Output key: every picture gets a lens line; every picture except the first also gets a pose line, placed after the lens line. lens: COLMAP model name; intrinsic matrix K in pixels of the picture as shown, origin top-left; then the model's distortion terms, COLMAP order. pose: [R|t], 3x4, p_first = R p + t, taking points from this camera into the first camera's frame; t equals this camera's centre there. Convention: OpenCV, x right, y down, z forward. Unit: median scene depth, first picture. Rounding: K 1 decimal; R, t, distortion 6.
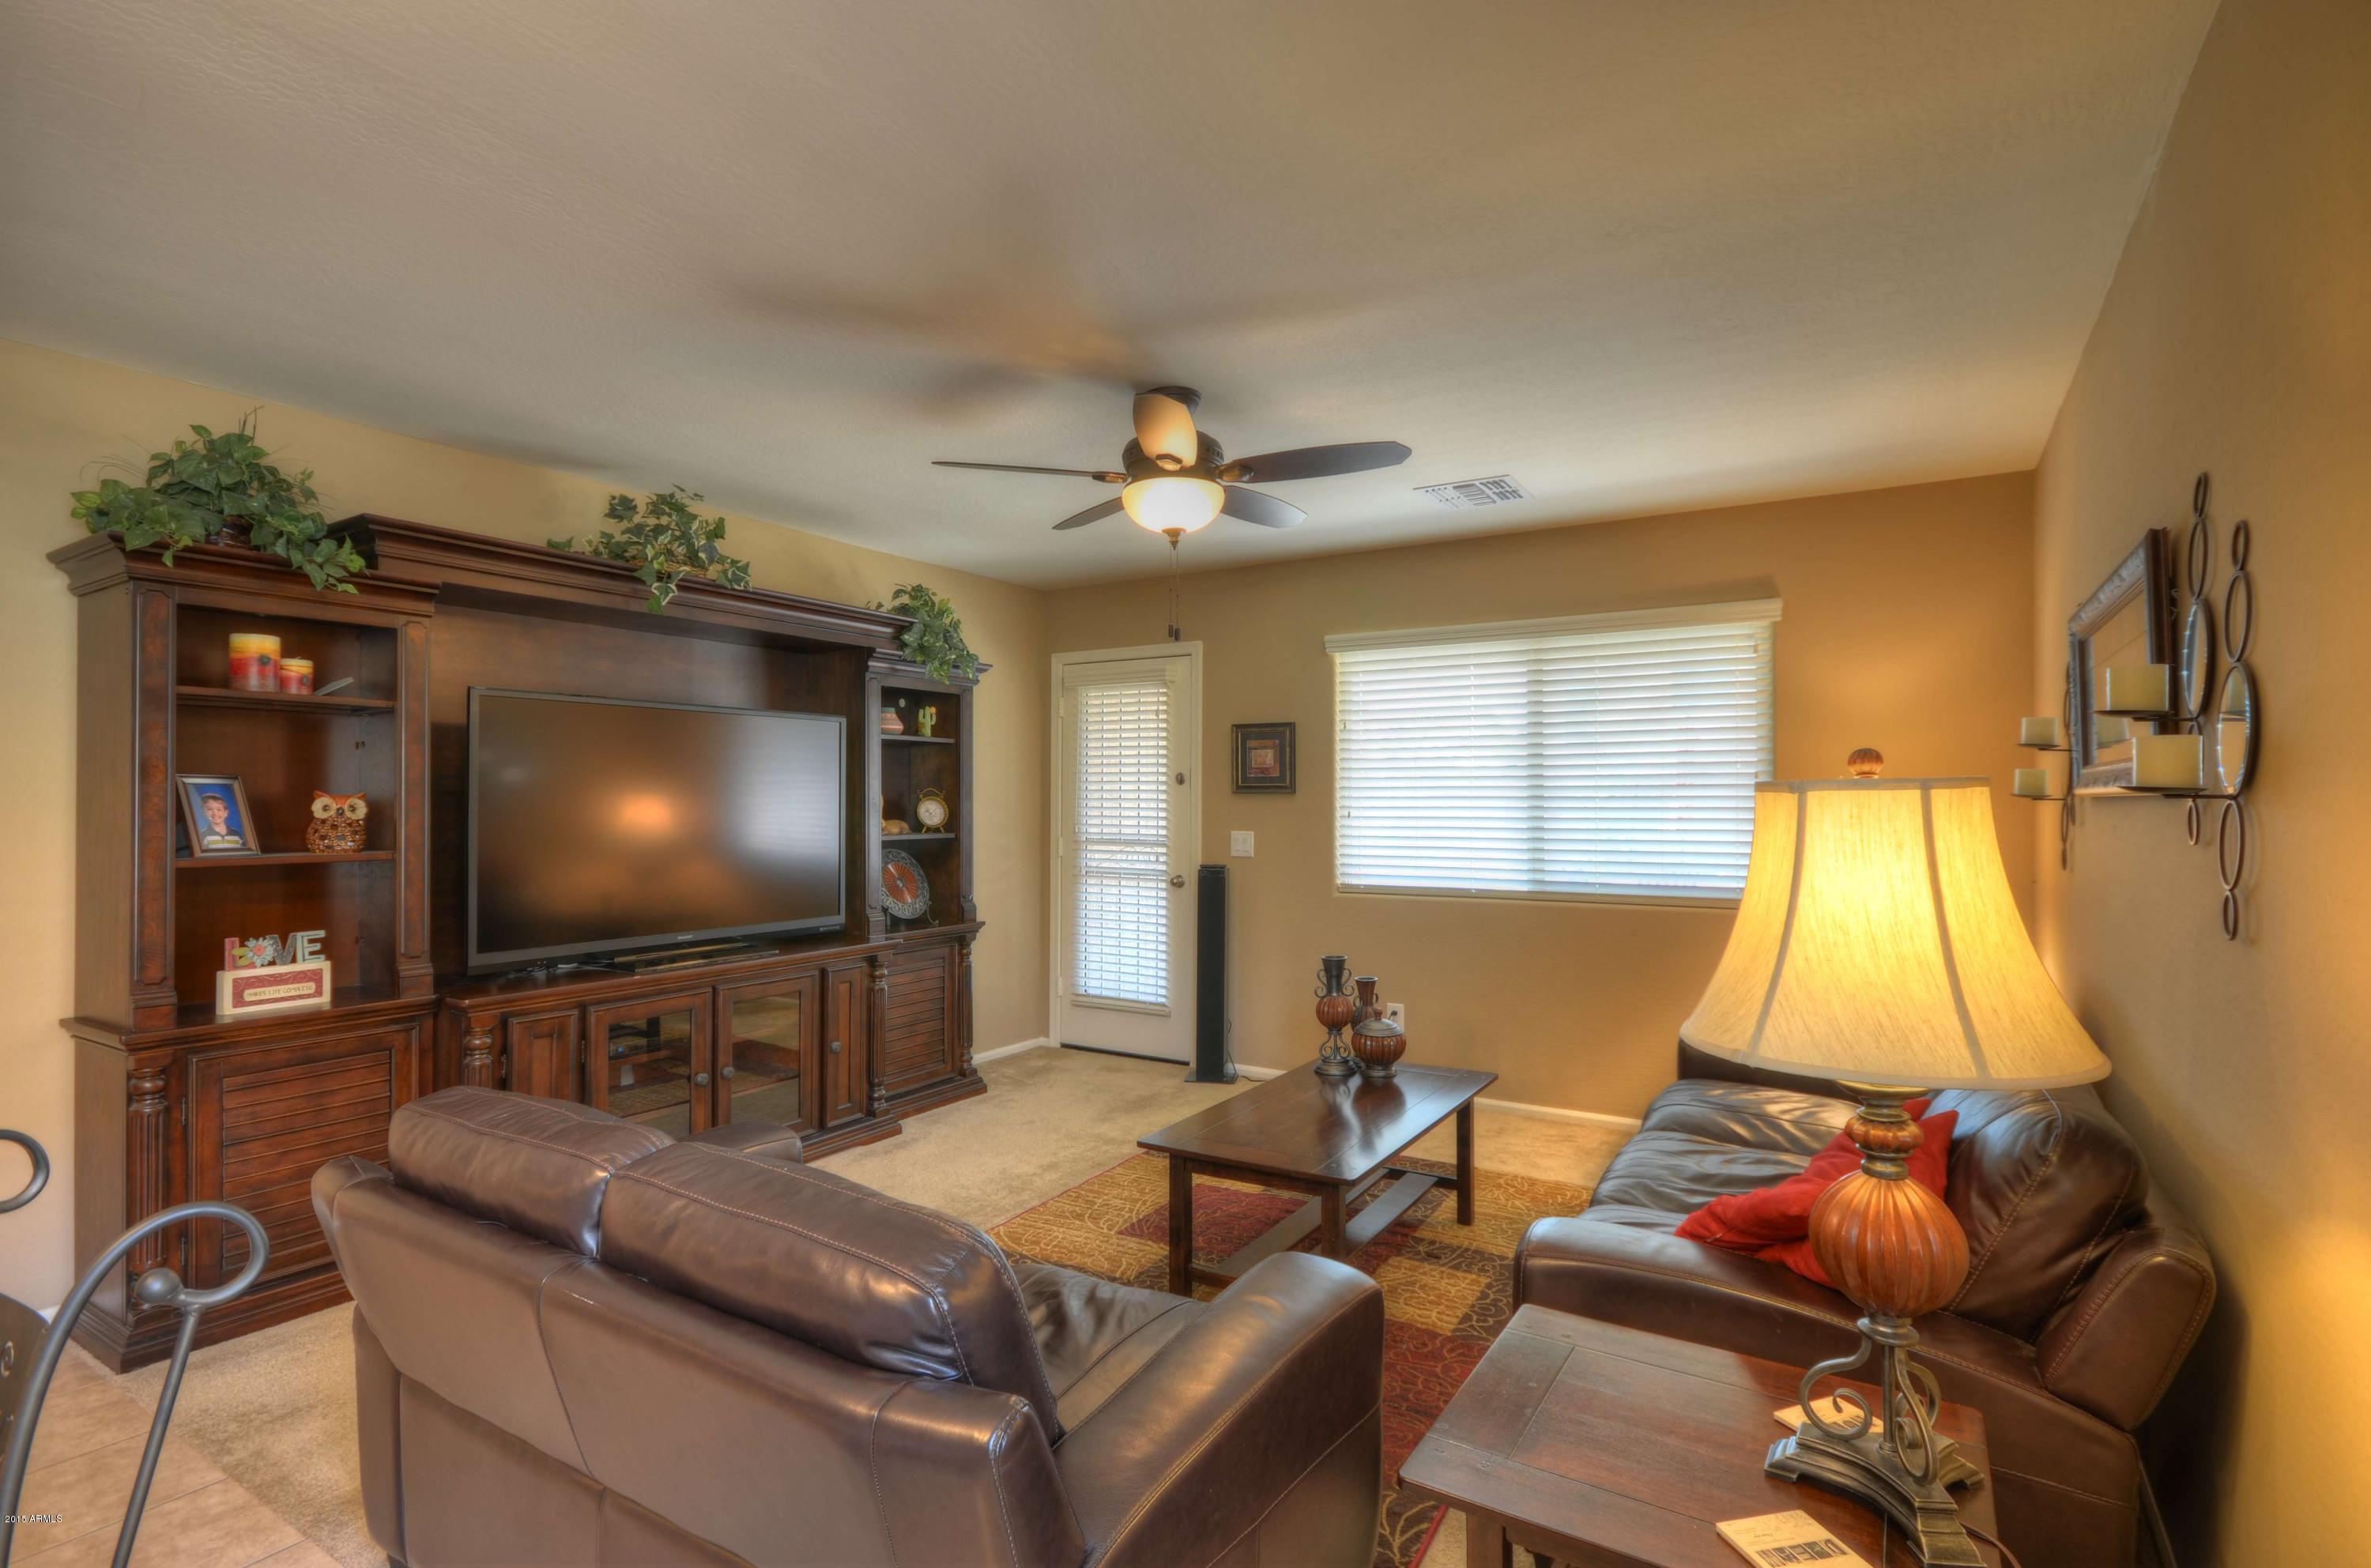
lens RADIAL K [[1126.0, 0, 1186.0], [0, 1126.0, 787.9], [0, 0, 1]] dist [-0.003147, 0.000203]
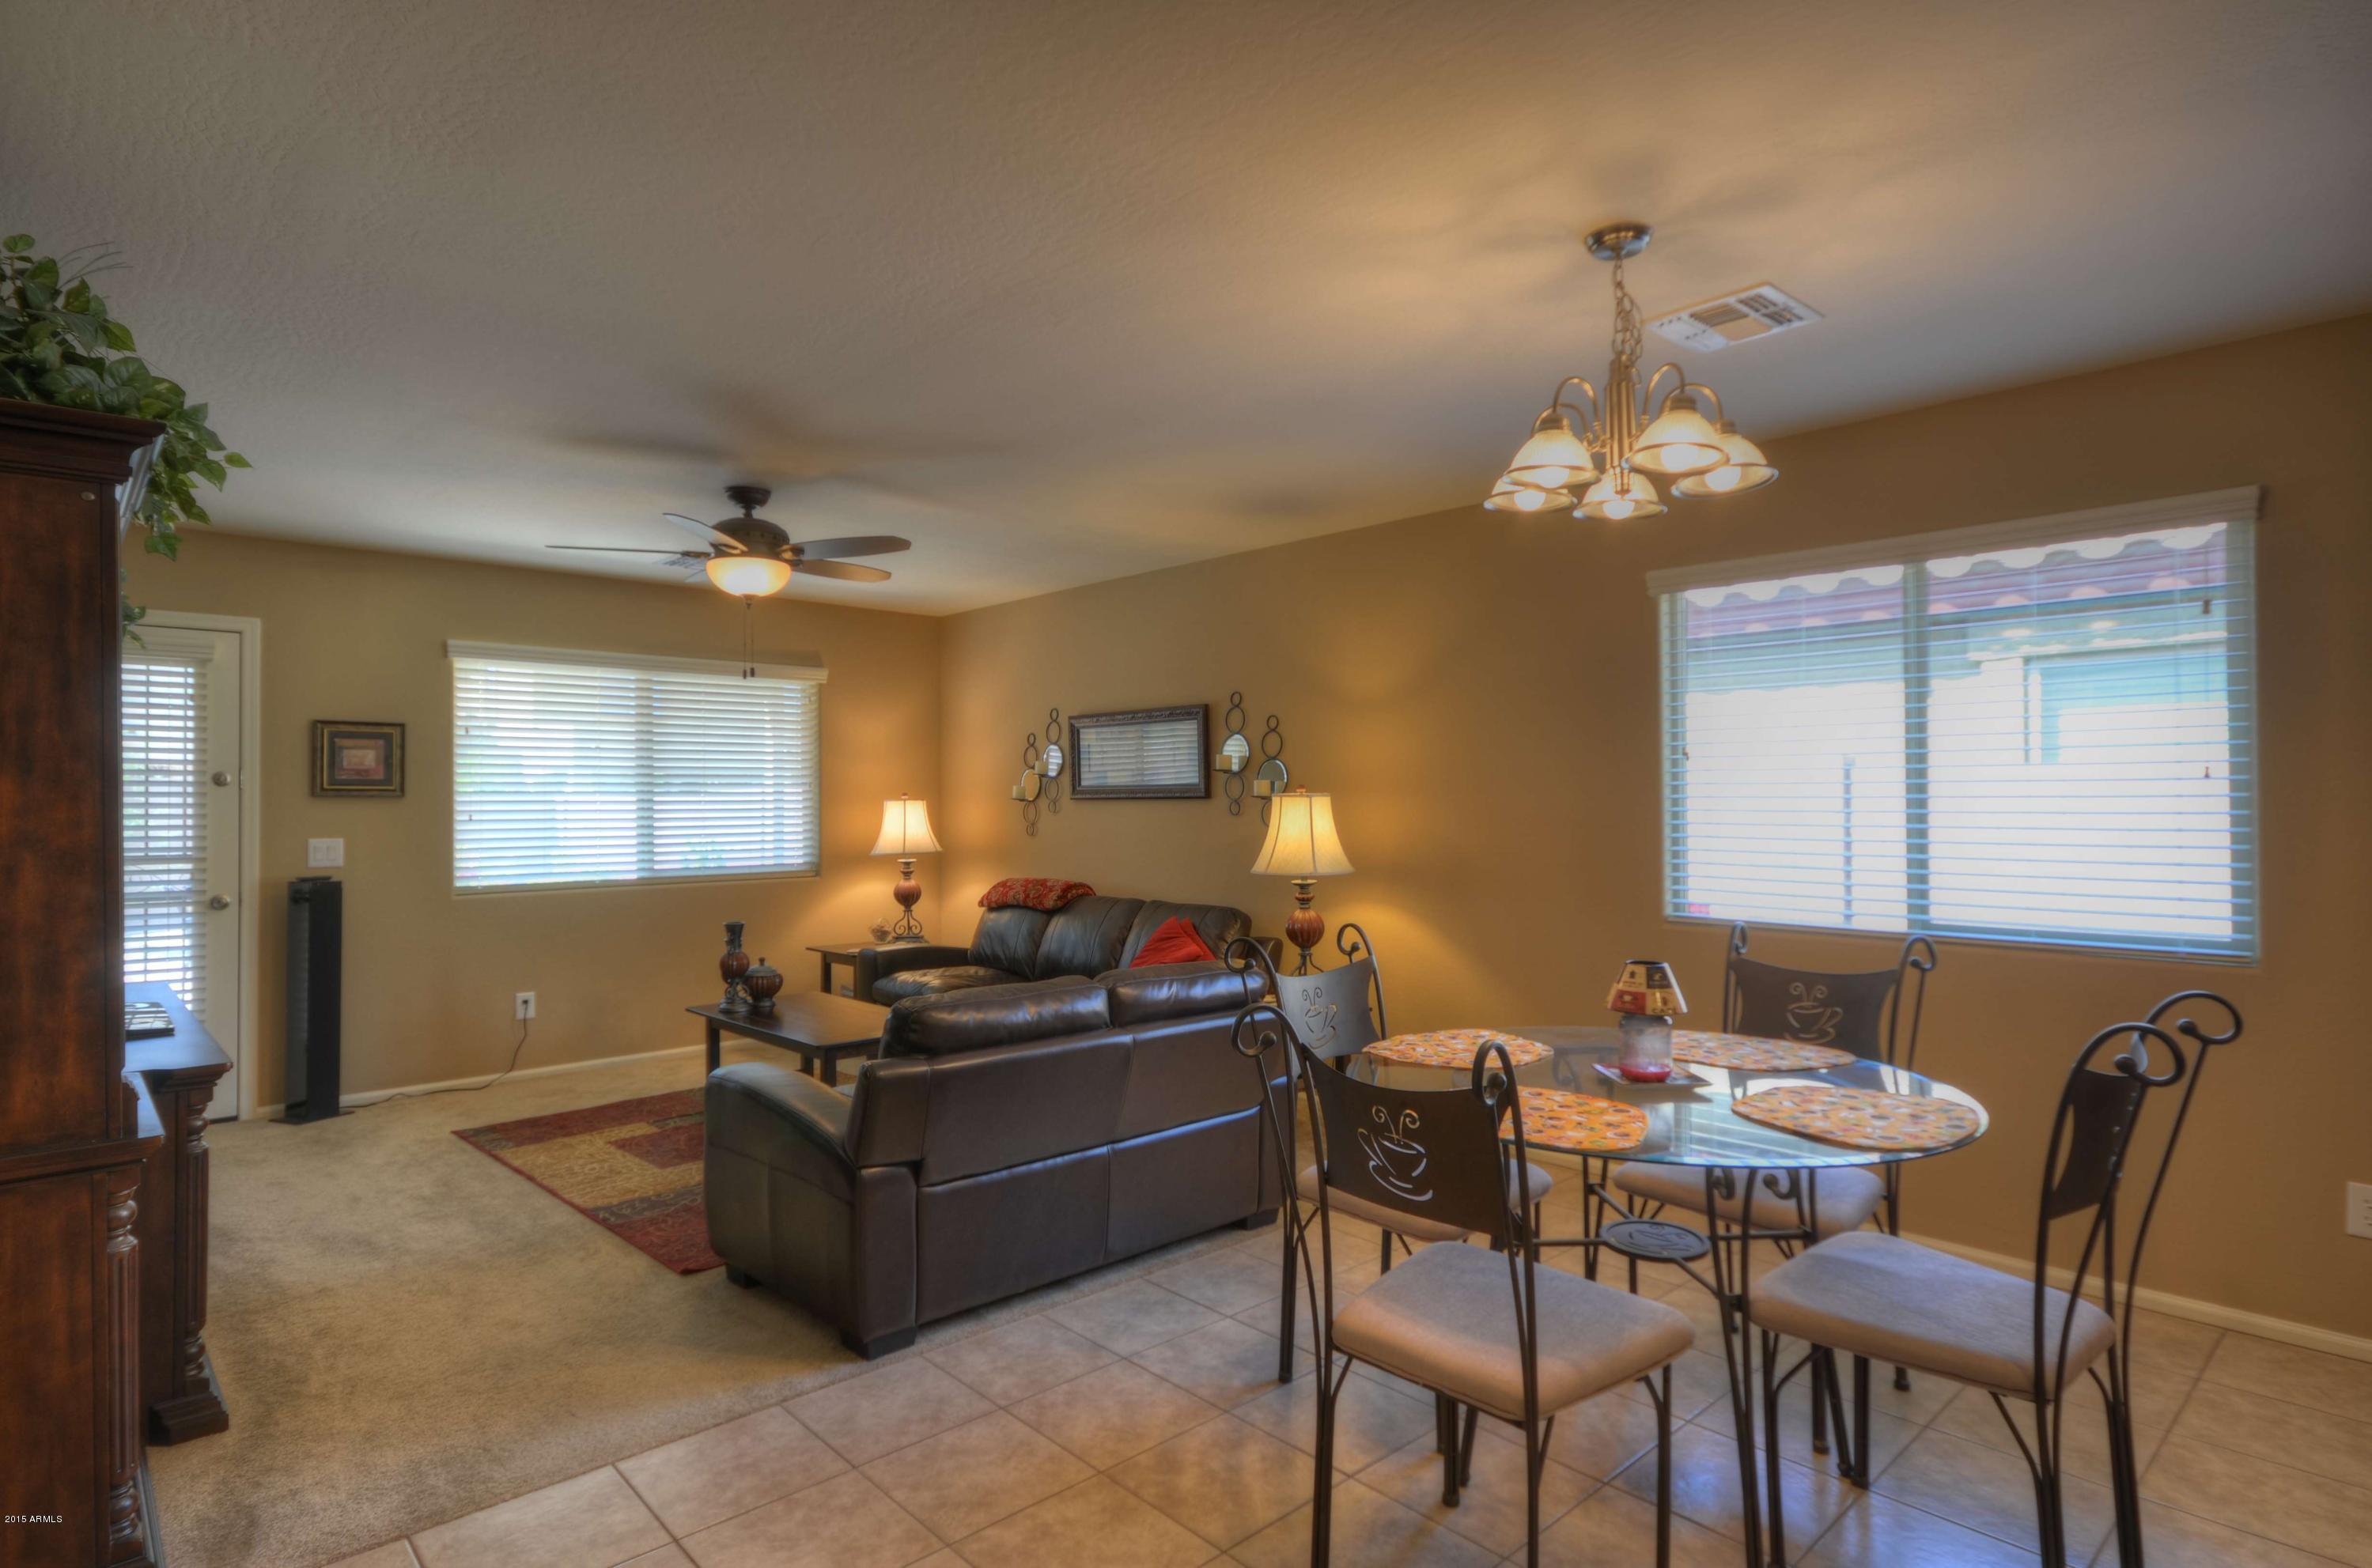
lens RADIAL K [[1227.4, 0, 1192.4], [0, 1227.4, 789.6], [0, 0, 1]] dist [-0.001935, 0.006266]
pose [[0.254299, 0.007649, 0.967095, -0.755617], [-0.006731, 0.999959, -0.006139, 0.000505], [-0.967102, -0.004948, 0.254340, 0.085956]]
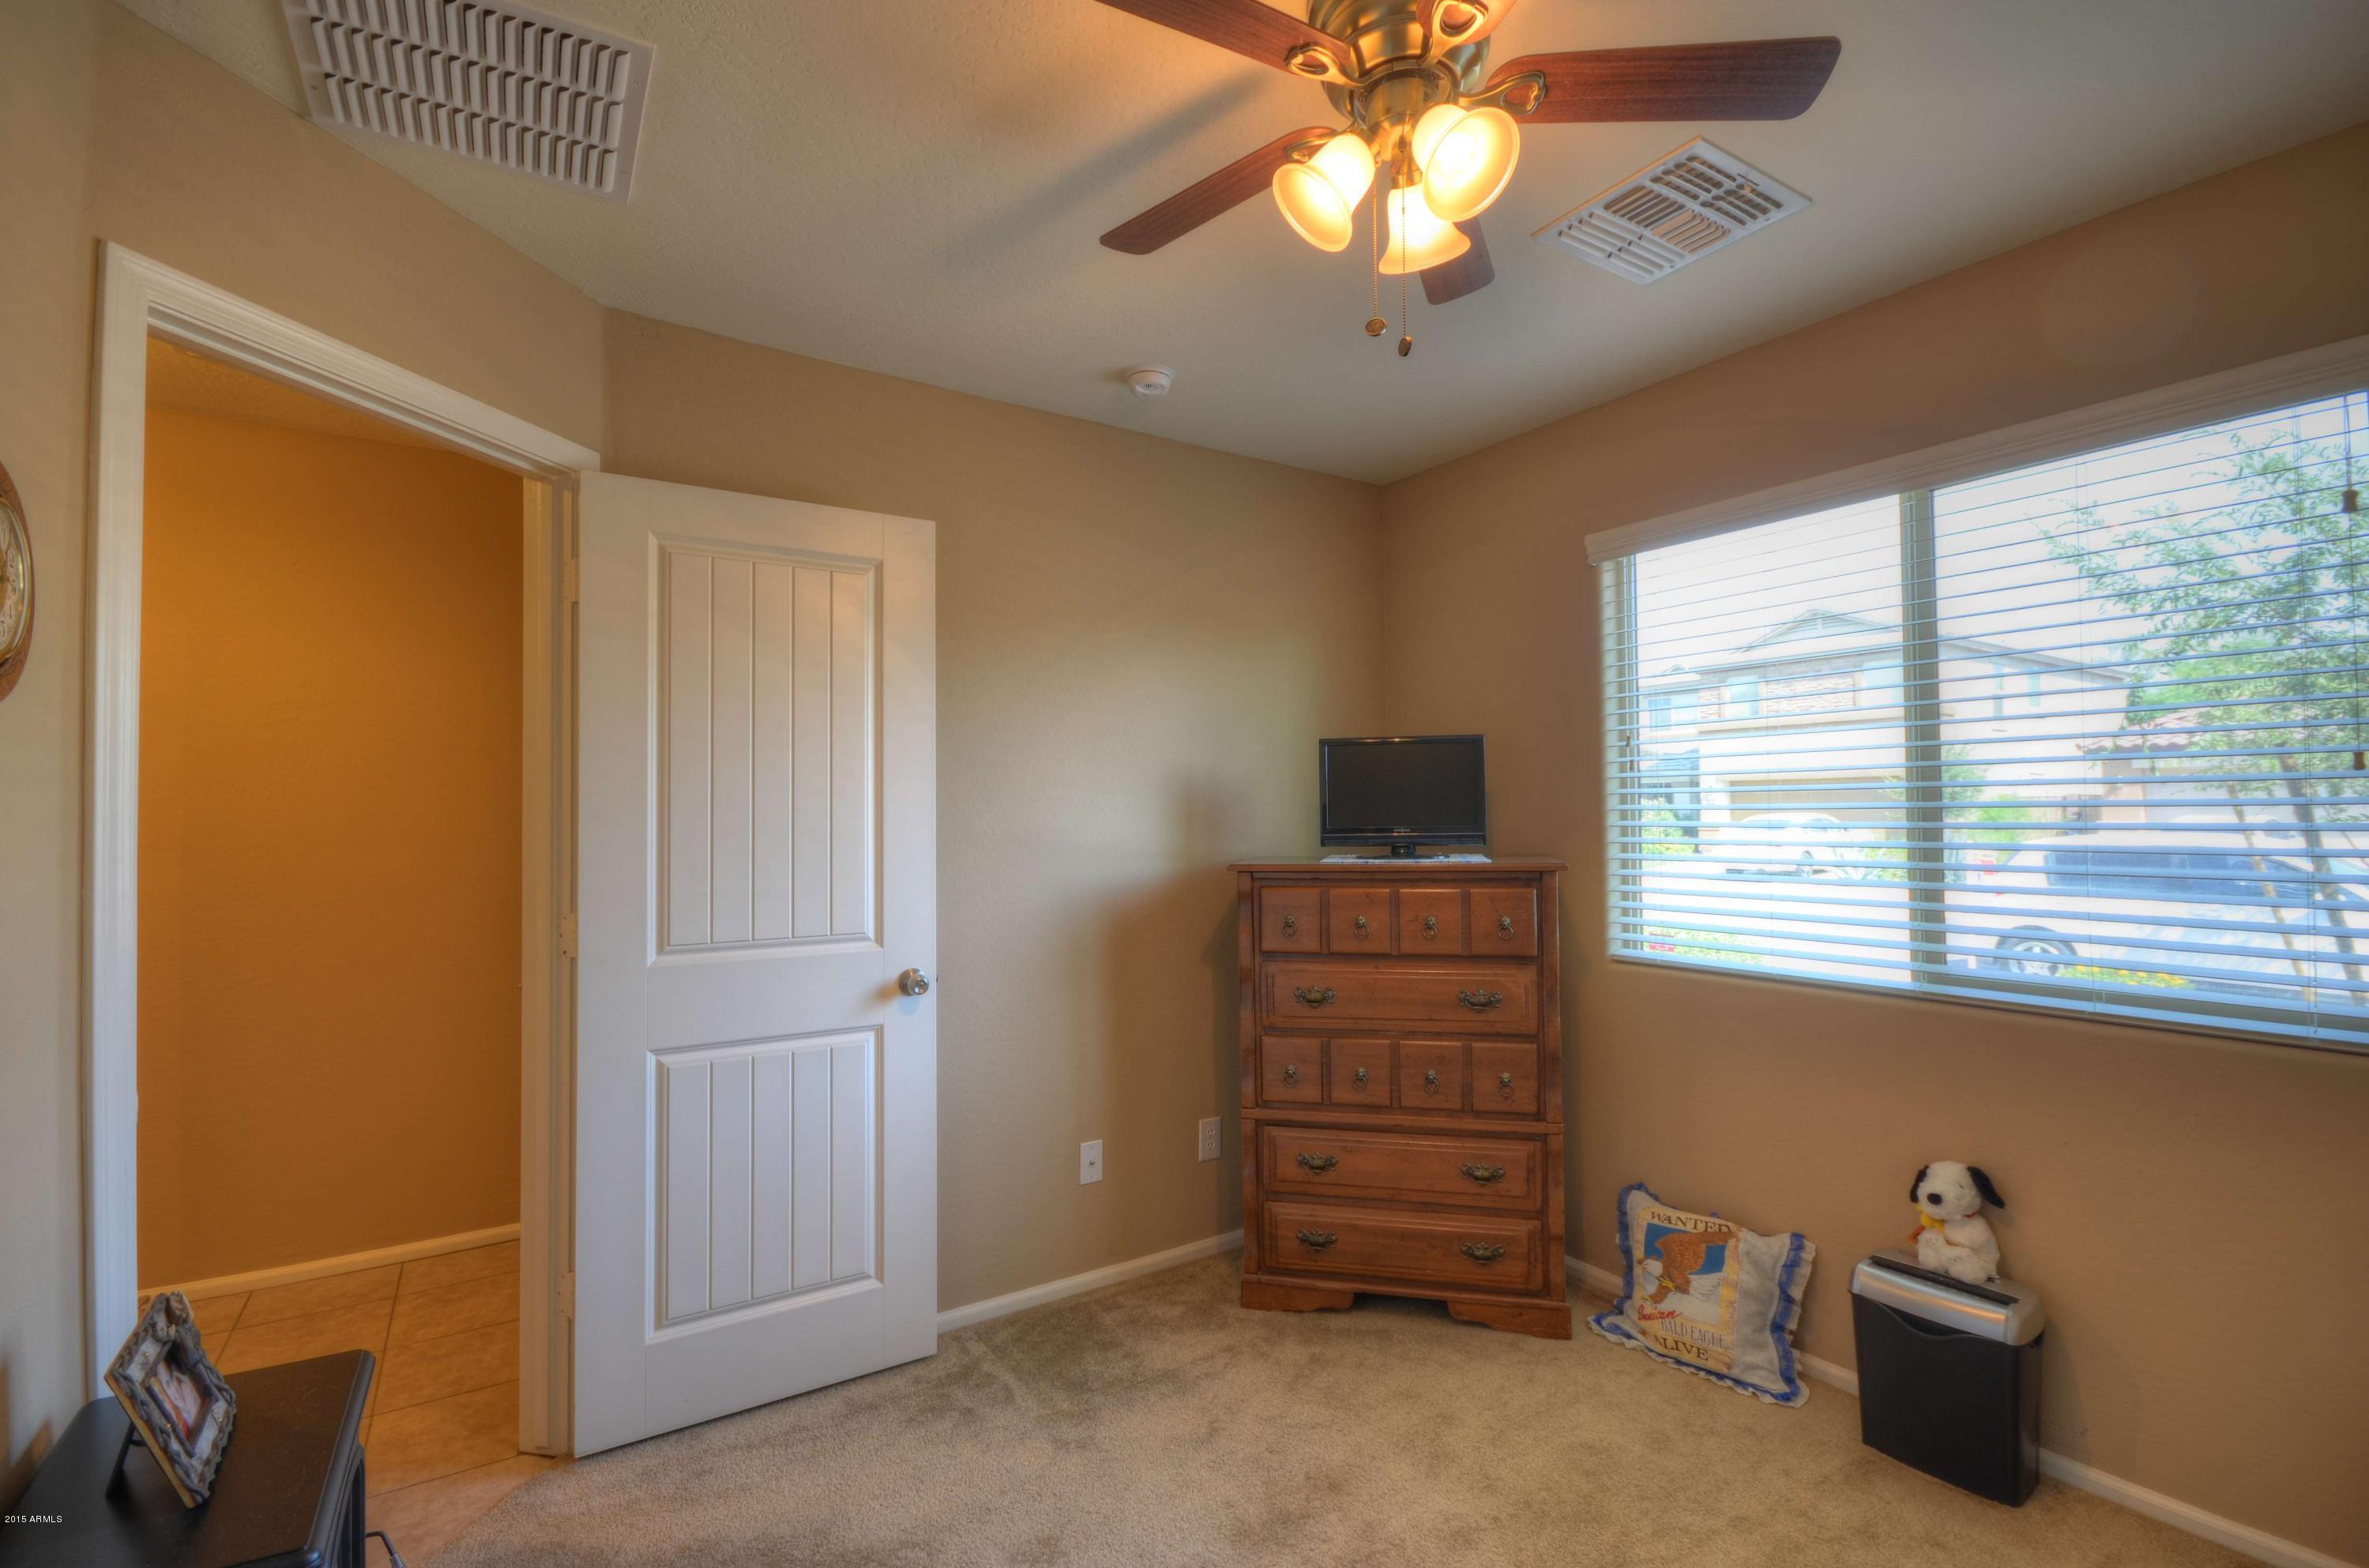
lens RADIAL K [[1037.7, 0, 1188.3], [0, 1037.7, 804.0], [0, 0, 1]] dist [0.008196, -0.010671]
pose [[0.425082, 0.016440, 0.905005, -0.504452], [-0.006501, 0.999865, -0.015110, 0.005483], [-0.905131, 0.000540, 0.425132, -0.039280]]
